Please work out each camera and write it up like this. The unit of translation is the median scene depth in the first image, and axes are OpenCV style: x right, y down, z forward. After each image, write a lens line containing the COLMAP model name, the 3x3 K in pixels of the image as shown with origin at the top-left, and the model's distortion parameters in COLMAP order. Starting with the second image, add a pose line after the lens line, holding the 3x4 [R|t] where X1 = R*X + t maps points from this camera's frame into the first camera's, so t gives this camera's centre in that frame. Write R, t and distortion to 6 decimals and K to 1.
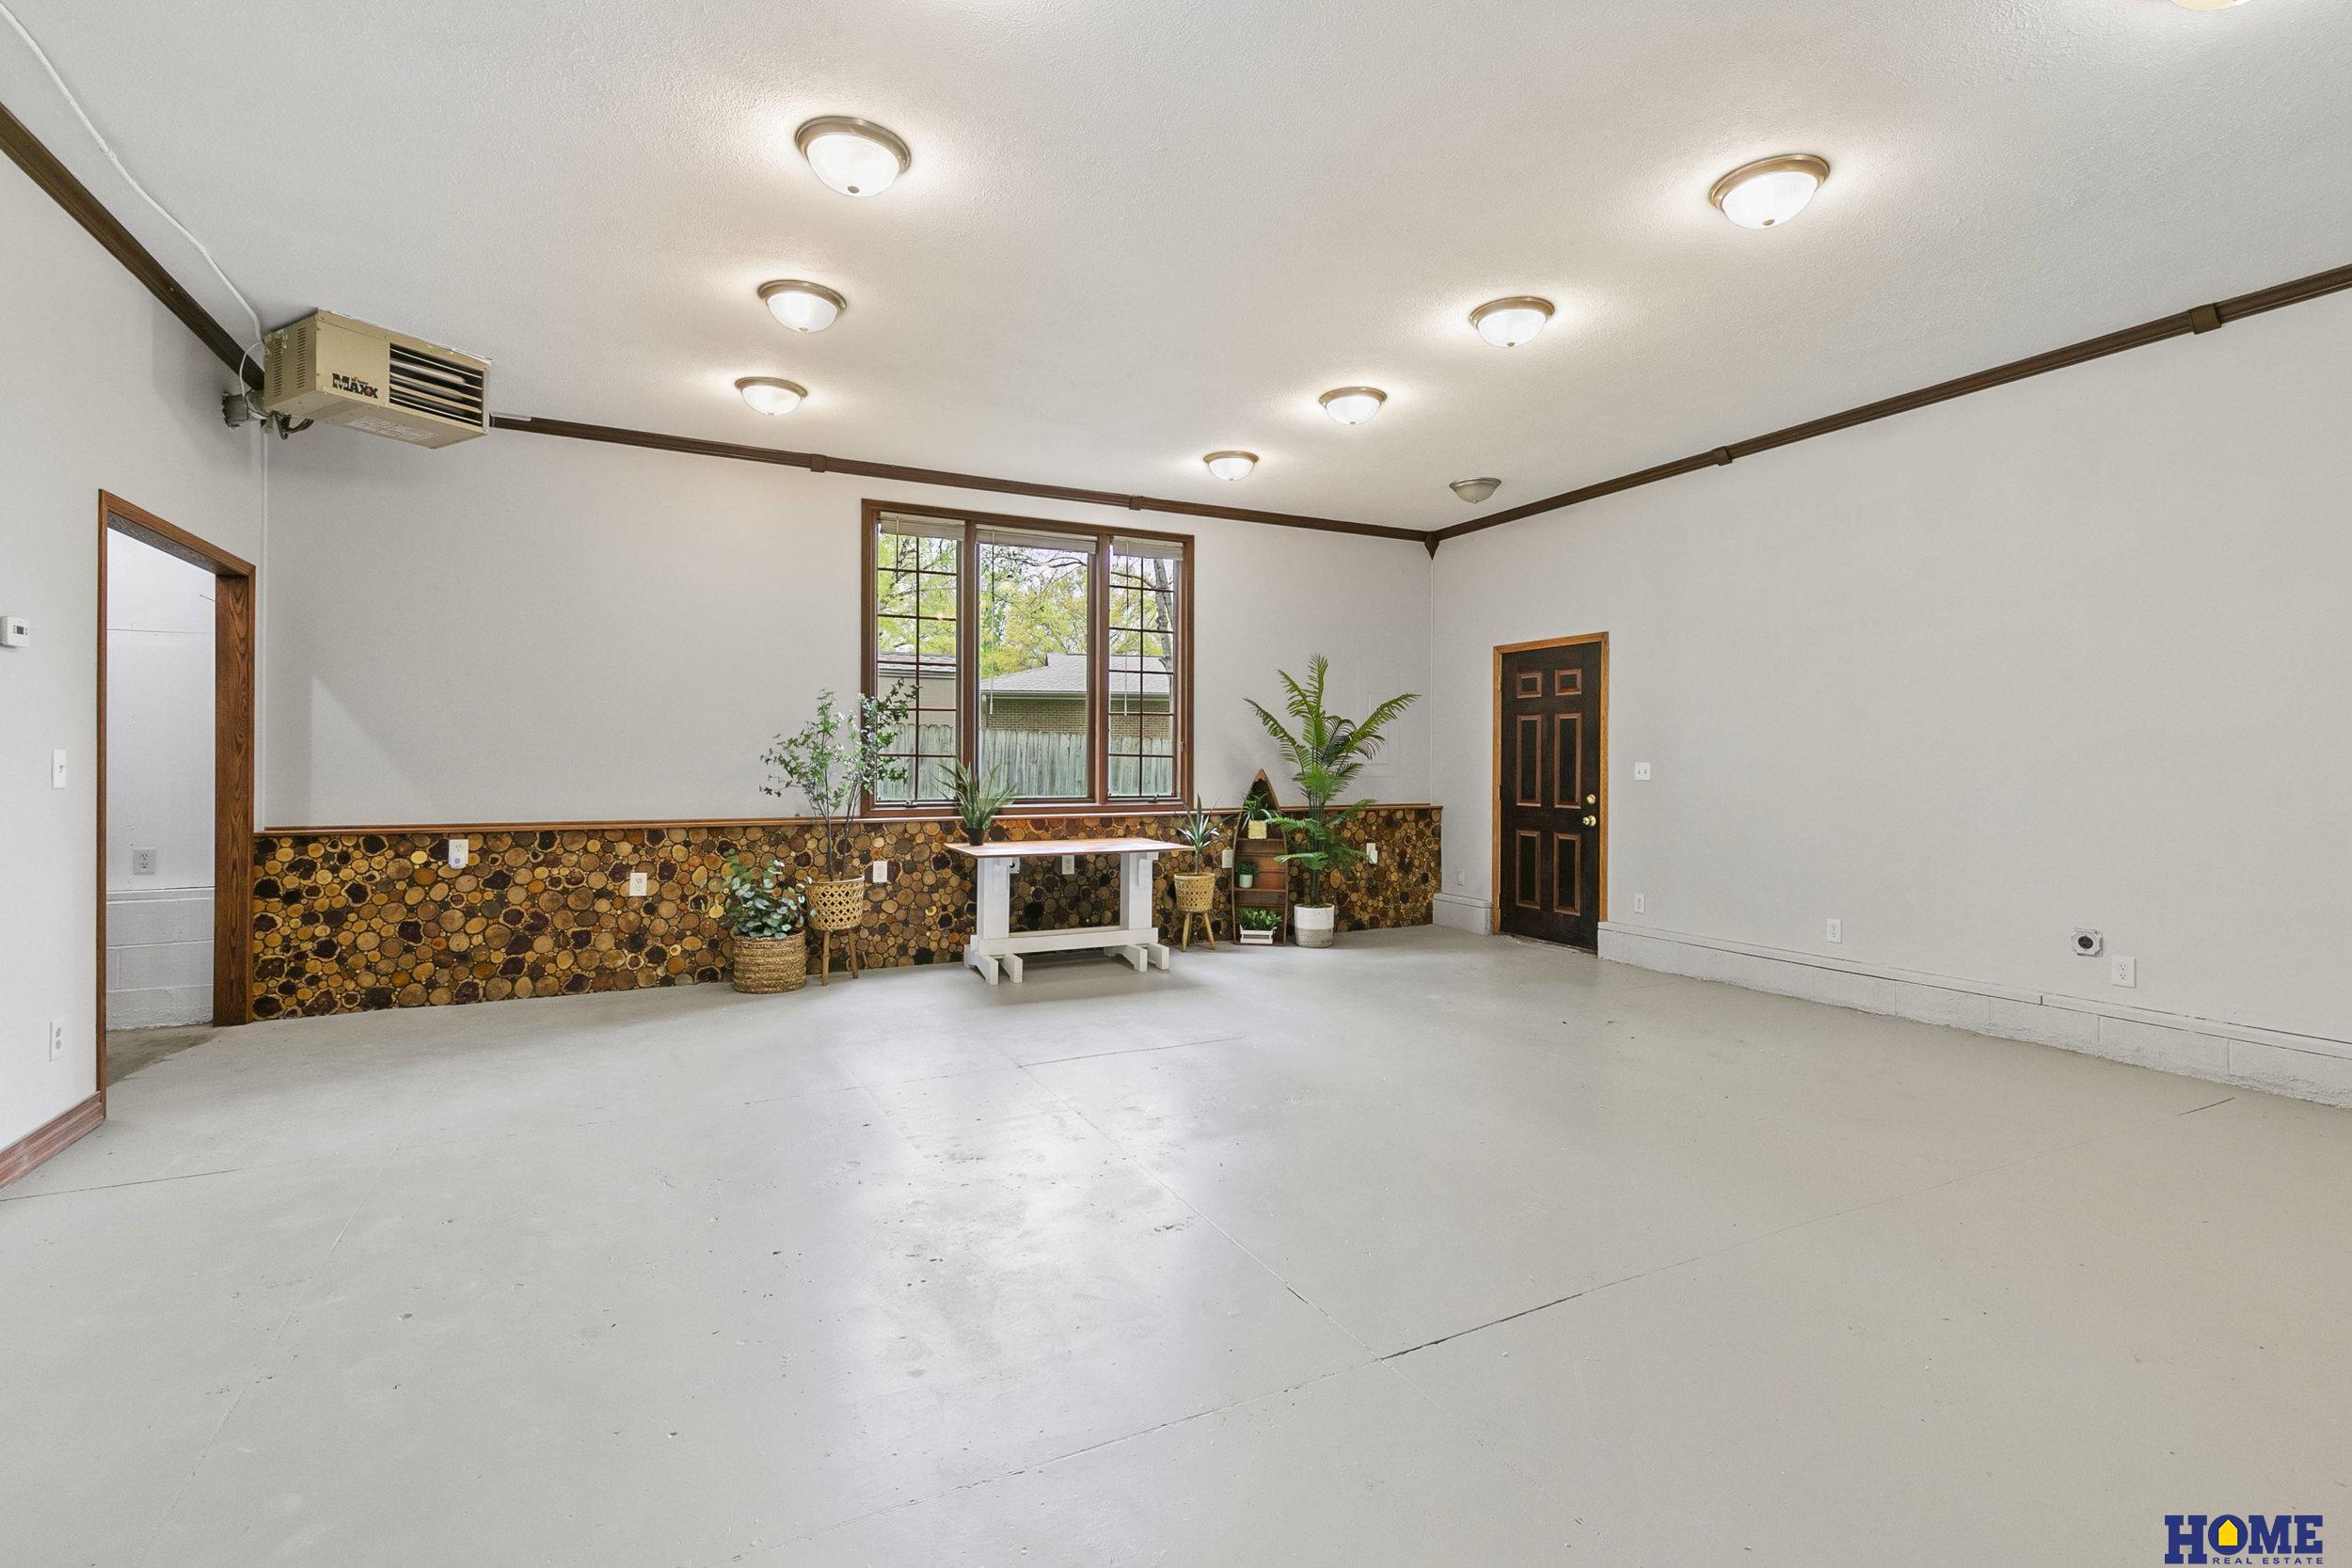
lens RADIAL K [[1061.1, 0, 1184.2], [0, 1061.1, 769.0], [0, 0, 1]] dist [0.000172, -0.000817]
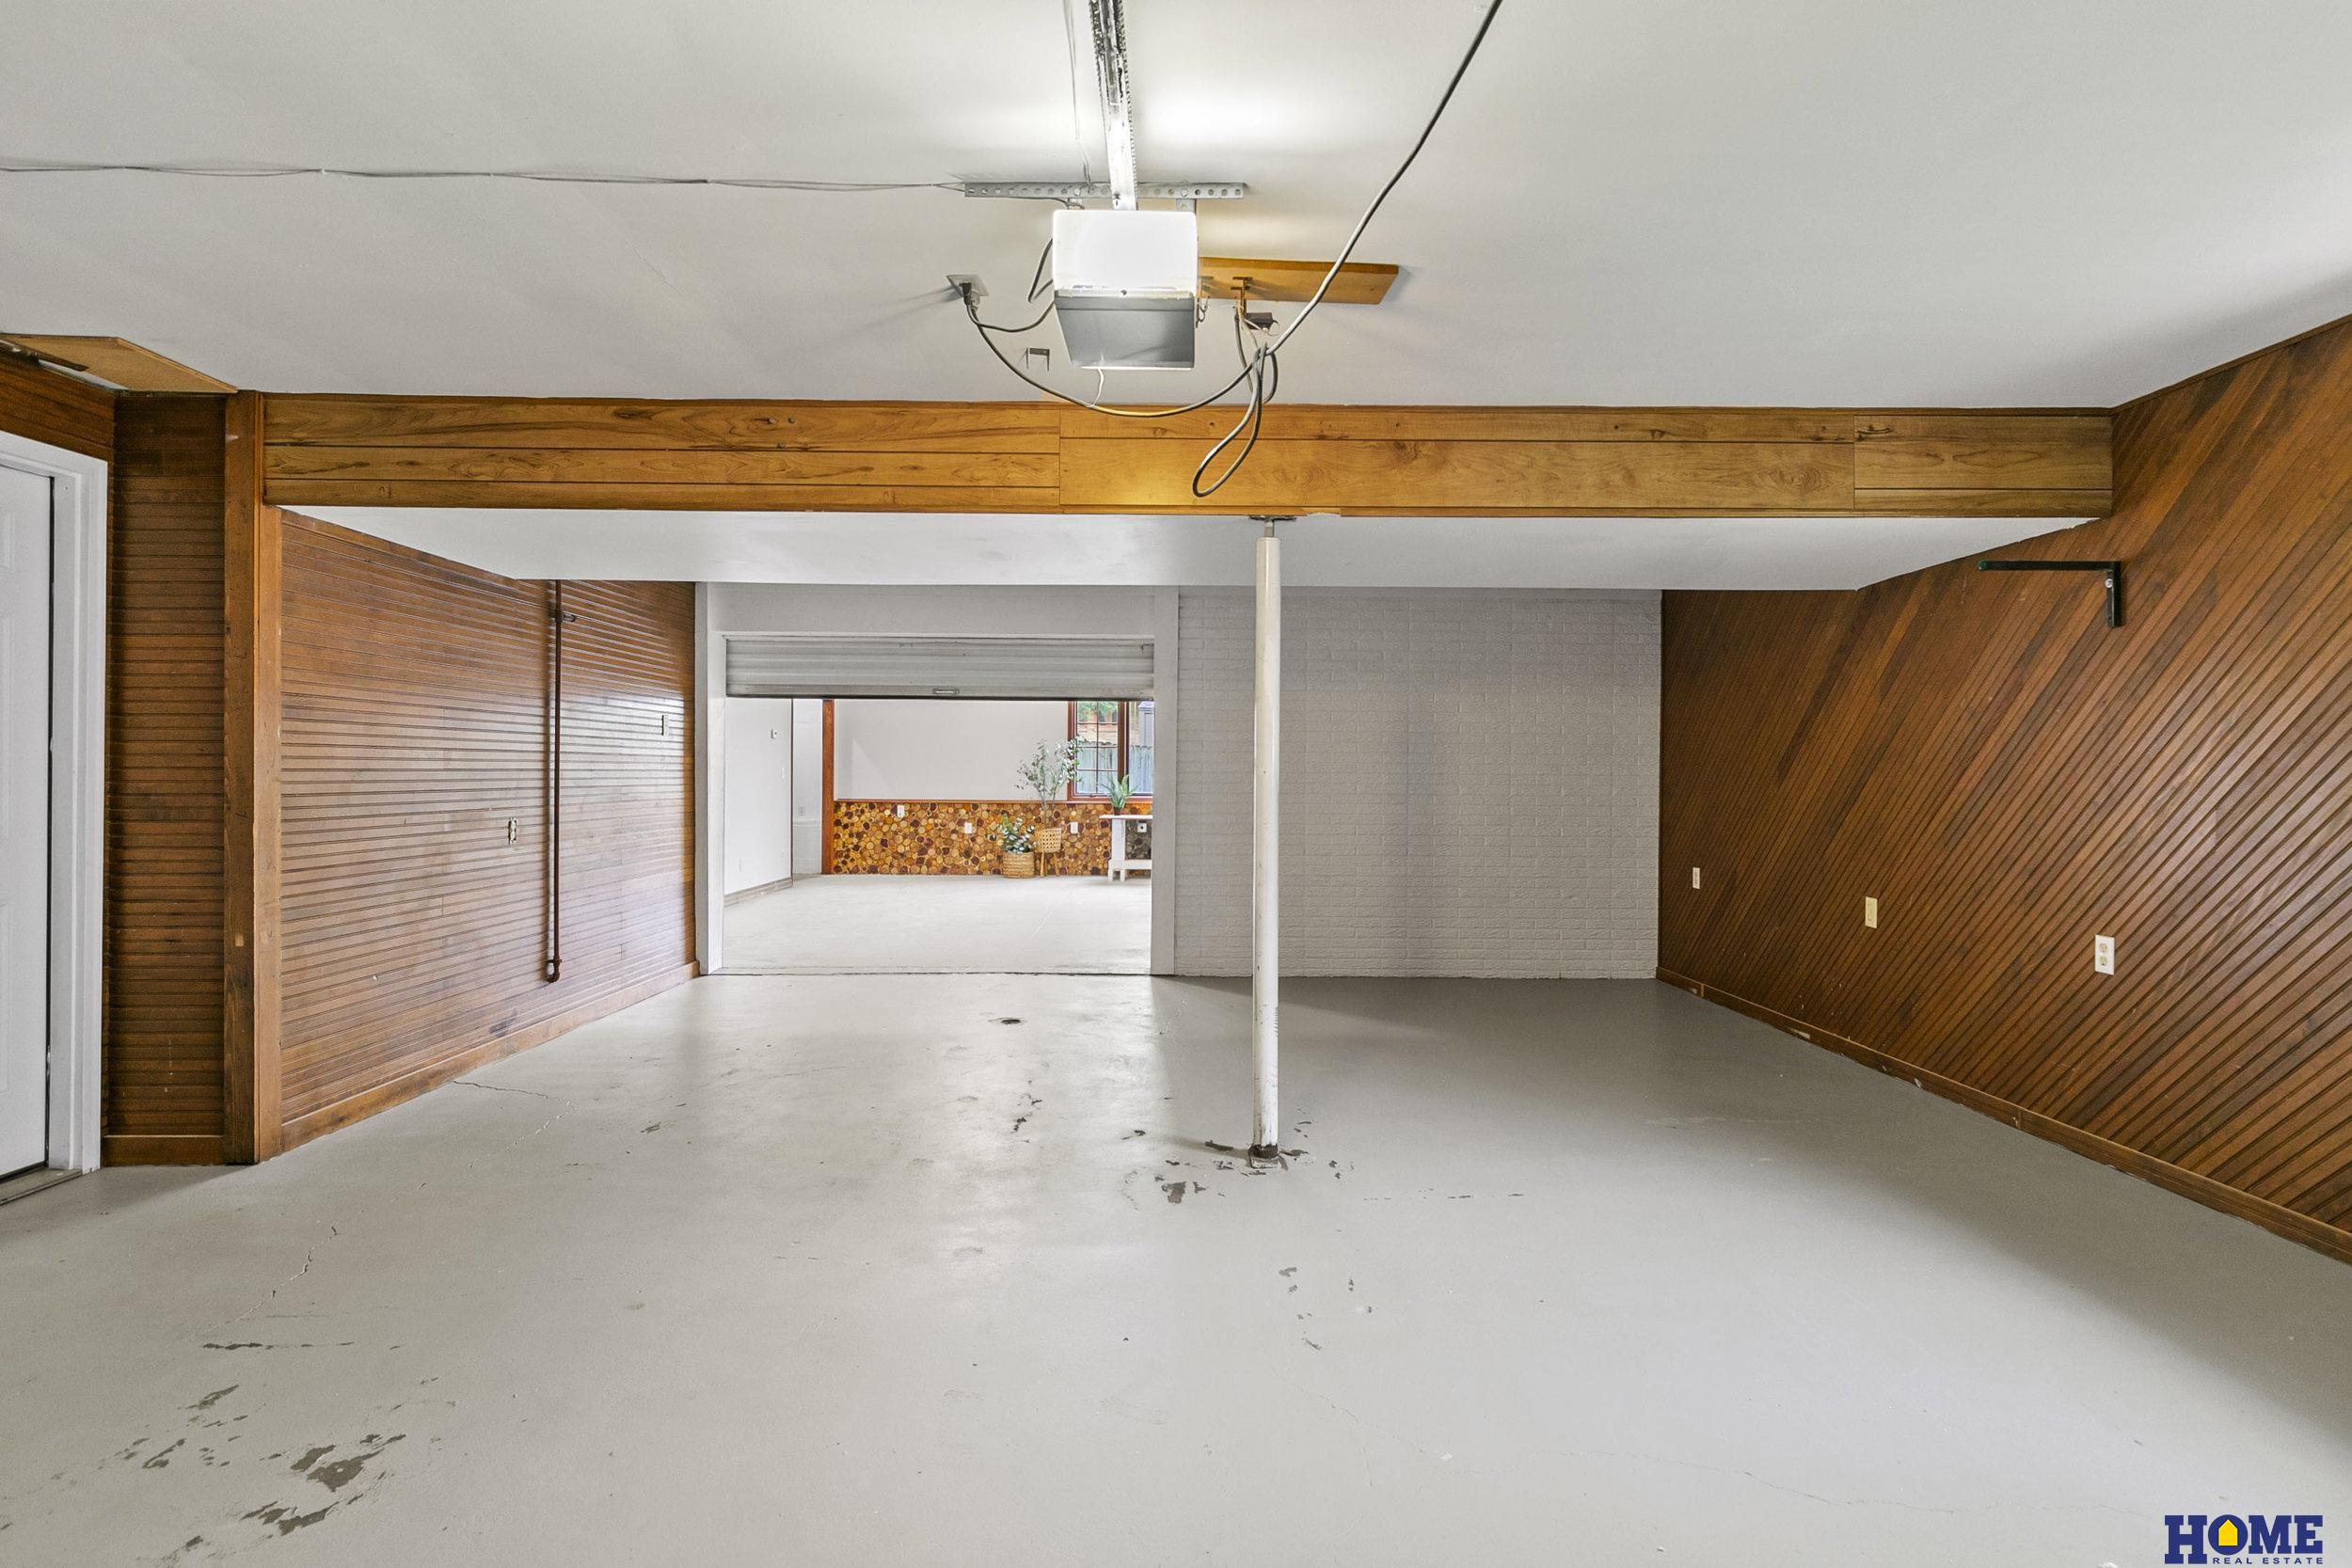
lens RADIAL K [[1188.1, 0, 1173.9], [0, 1188.1, 783.4], [0, 0, 1]] dist [-0.000569, -0.000010]
pose [[0.894443, 0.005422, -0.447150, 1.015906], [-0.005882, 0.999983, 0.000361, 0.011743], [0.447144, 0.002307, 0.894459, -1.069026]]
